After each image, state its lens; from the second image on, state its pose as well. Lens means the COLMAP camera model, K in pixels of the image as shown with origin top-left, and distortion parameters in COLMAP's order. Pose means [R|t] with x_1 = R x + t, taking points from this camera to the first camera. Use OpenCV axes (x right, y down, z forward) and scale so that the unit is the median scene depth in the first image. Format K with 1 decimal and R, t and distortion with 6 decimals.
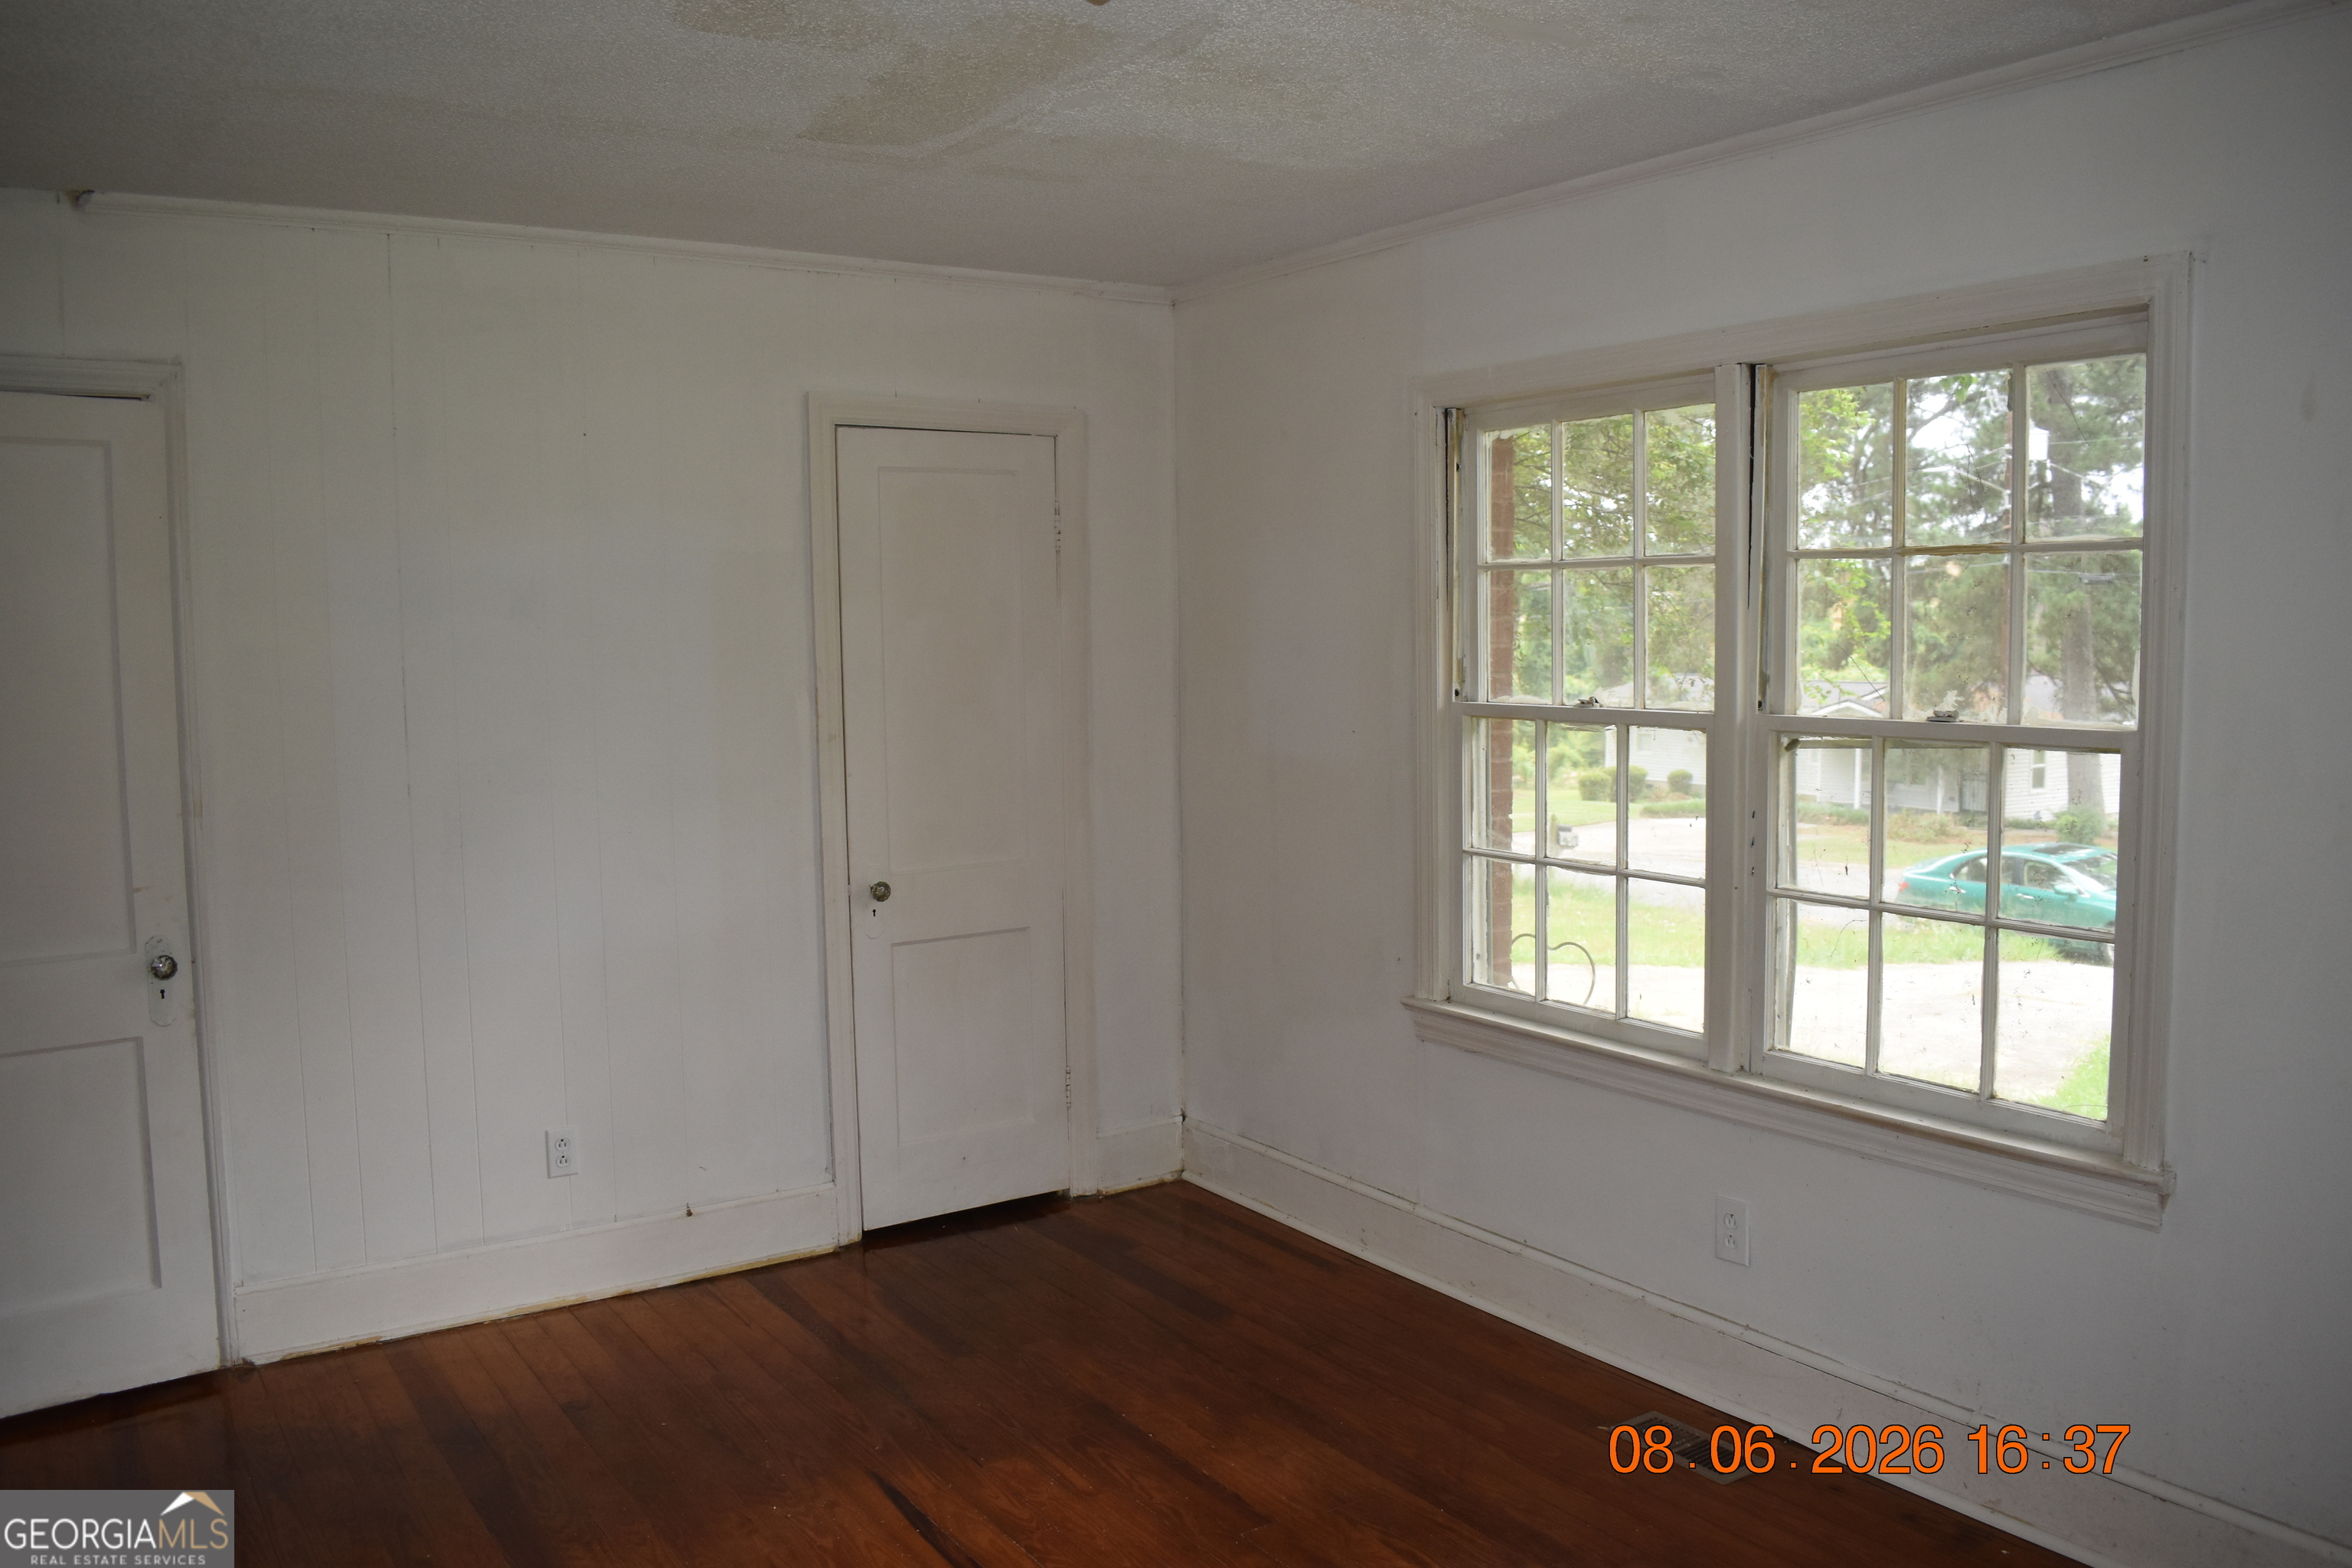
lens RADIAL K [[1854.2, 0, 1187.4], [0, 1854.2, 788.9], [0, 0, 1]] dist [-0.097447, 0.020541]
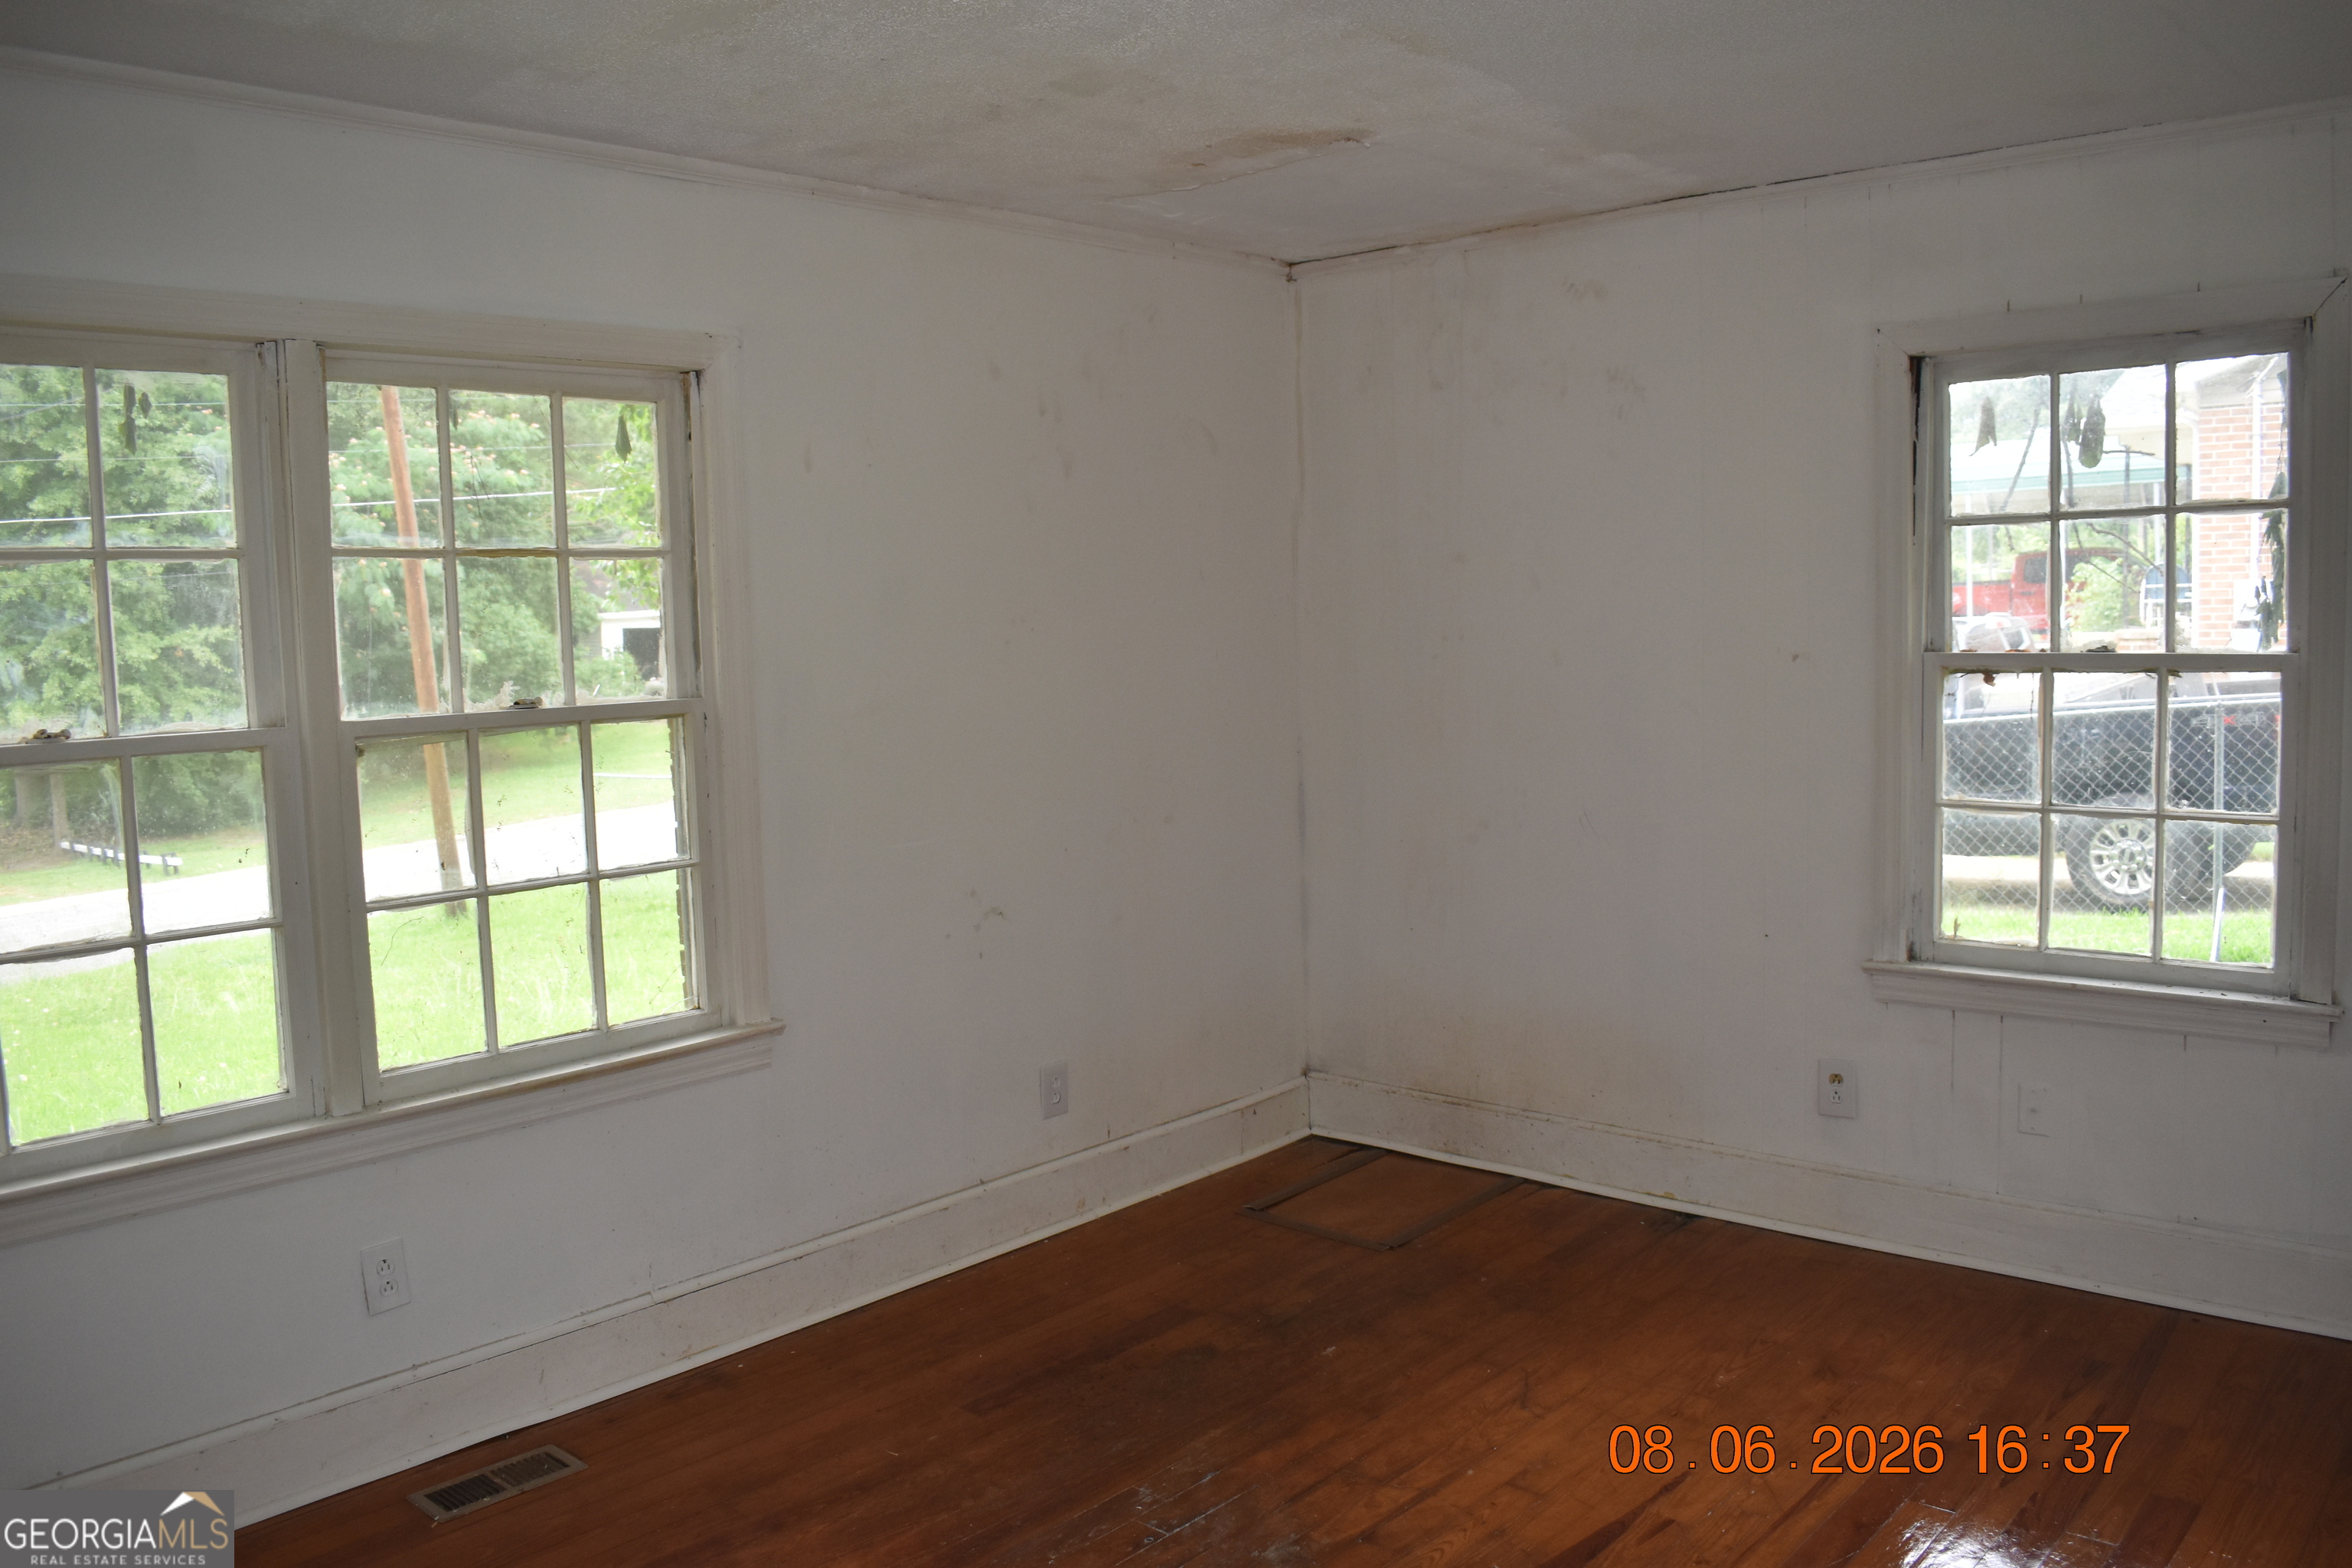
lens RADIAL K [[1854.2, 0, 1187.4], [0, 1854.2, 788.9], [0, 0, 1]] dist [-0.097447, 0.020541]
pose [[-0.258492, -0.104097, 0.960388, -0.703497], [0.085875, 0.987765, 0.130178, -0.092105], [-0.962189, 0.116124, -0.246390, 0.862641]]
